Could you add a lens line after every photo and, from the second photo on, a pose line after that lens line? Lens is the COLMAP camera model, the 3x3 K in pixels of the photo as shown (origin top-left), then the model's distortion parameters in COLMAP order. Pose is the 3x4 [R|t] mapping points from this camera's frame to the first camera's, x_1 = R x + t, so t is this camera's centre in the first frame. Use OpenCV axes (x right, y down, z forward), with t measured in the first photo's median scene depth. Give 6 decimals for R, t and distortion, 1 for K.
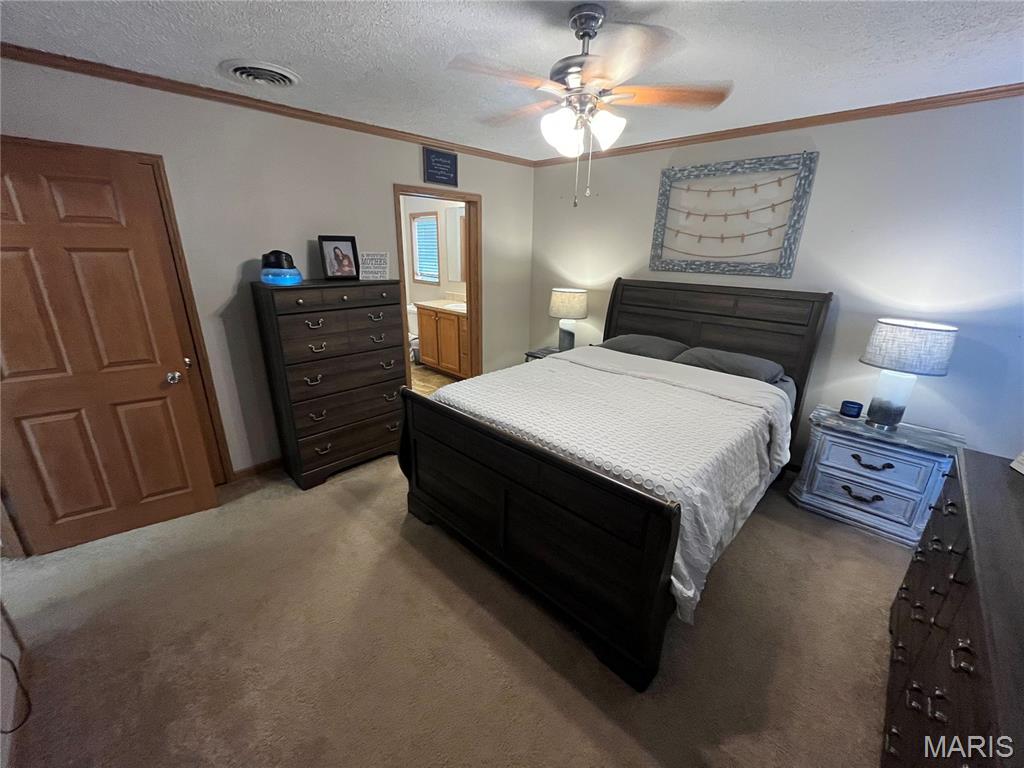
lens RADIAL K [[416.6, 0, 511.3], [0, 416.6, 387.6], [0, 0, 1]] dist [0.000440, 0.000277]
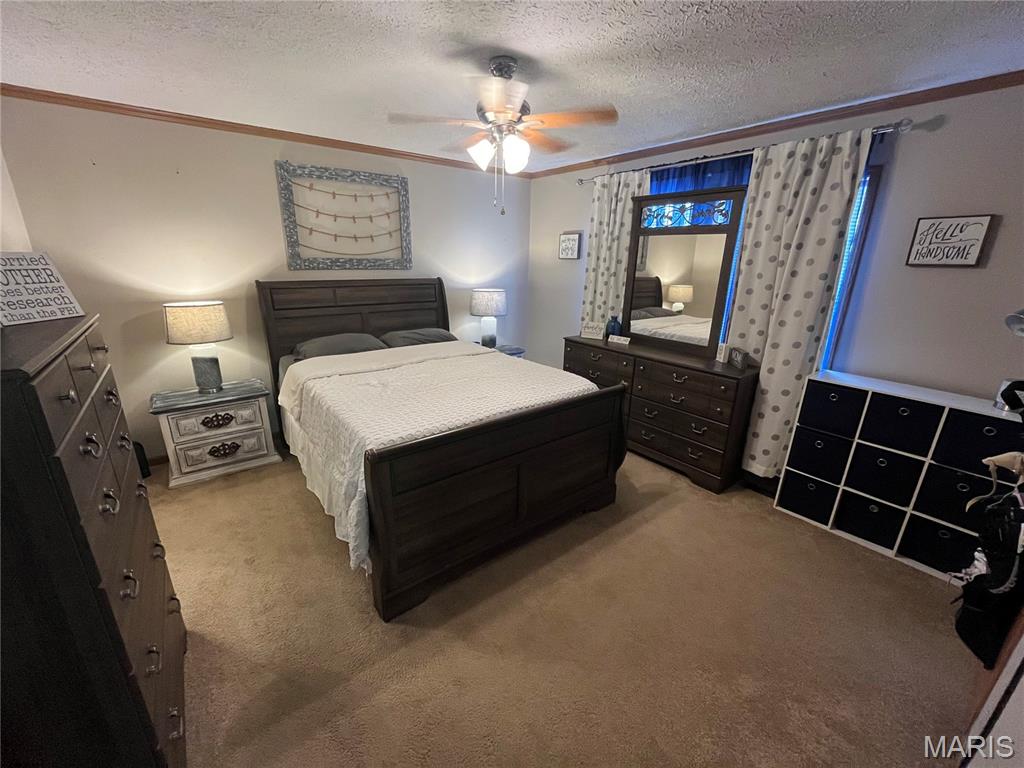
lens RADIAL K [[416.6, 0, 511.3], [0, 416.6, 387.6], [0, 0, 1]] dist [0.000440, 0.000277]
pose [[0.150784, -0.318077, 0.935997, -0.646169], [0.296179, 0.917864, 0.264202, -0.163957], [-0.943155, 0.237385, 0.232608, 0.448636]]
